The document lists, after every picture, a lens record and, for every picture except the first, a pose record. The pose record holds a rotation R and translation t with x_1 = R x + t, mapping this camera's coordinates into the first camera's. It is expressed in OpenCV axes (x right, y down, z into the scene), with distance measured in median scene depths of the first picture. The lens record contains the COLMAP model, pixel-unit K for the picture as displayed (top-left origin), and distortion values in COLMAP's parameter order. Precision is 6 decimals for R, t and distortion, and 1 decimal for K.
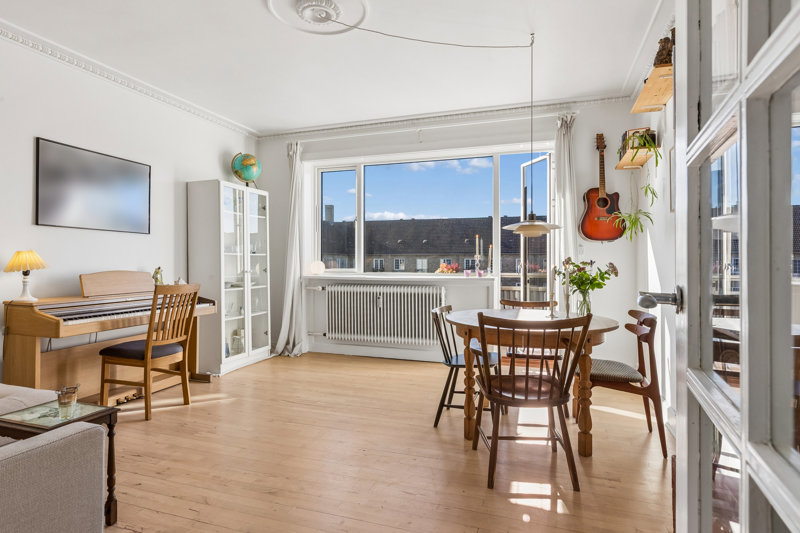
lens RADIAL K [[435.1, 0, 400.0], [0, 435.1, 266.5], [0, 0, 1]] dist [-0.000254, 0.000196]
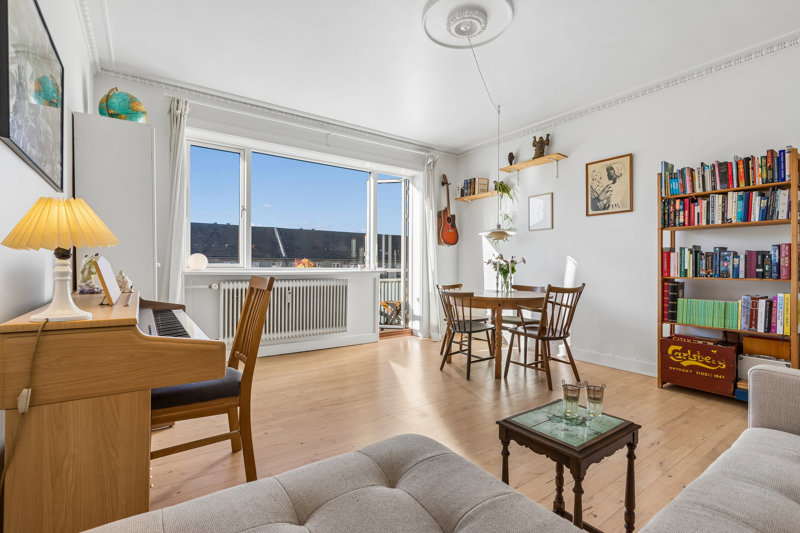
lens RADIAL K [[371.8, 0, 399.8], [0, 371.8, 268.2], [0, 0, 1]] dist [0.000318, 0.000309]
pose [[0.590420, -0.001054, 0.807095, -0.735069], [0.002497, 0.999997, -0.000521, 0.023505], [-0.807092, 0.002323, 0.590421, 0.393253]]
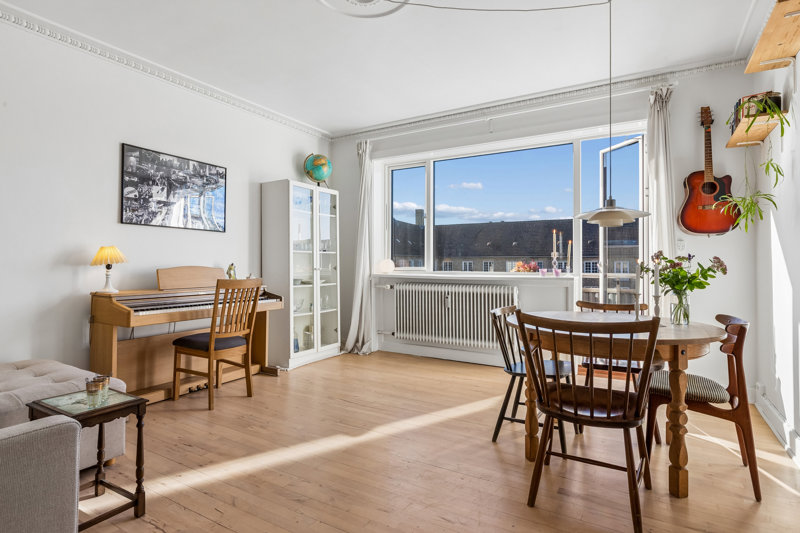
lens RADIAL K [[423.7, 0, 400.0], [0, 423.7, 264.3], [0, 0, 1]] dist [0.000472, -0.000670]
pose [[0.977933, 0.002239, -0.208907, 0.058068], [-0.004572, 0.999932, -0.010686, 0.012327], [0.208869, 0.011406, 0.977877, 0.084300]]
